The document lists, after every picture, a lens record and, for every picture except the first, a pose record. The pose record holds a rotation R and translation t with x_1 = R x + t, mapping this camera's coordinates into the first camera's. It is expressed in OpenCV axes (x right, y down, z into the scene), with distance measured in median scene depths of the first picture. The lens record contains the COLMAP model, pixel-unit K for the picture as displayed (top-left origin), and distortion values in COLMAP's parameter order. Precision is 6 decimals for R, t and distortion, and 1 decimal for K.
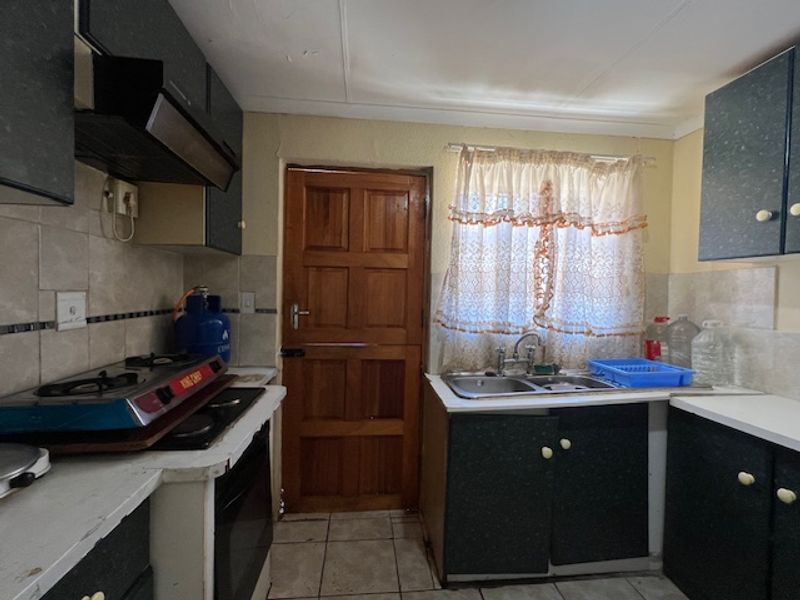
lens RADIAL K [[364.5, 0, 396.2], [0, 364.5, 298.5], [0, 0, 1]] dist [0.000242, 0.000089]
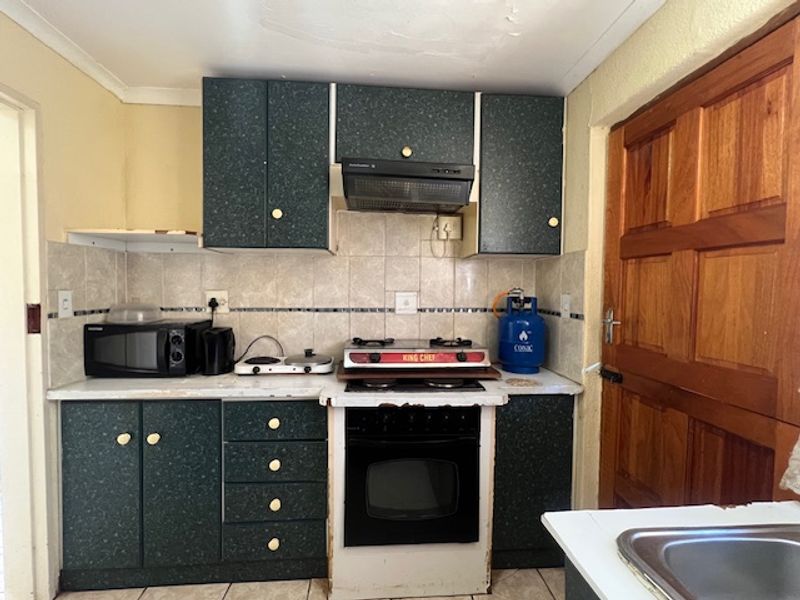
lens RADIAL K [[364.5, 0, 396.2], [0, 364.5, 298.5], [0, 0, 1]] dist [0.000242, 0.000089]
pose [[-0.025211, 0.015078, -0.999568, 0.503349], [-0.028652, 0.999465, 0.015799, -0.009143], [0.999271, 0.029038, -0.024765, 0.604288]]
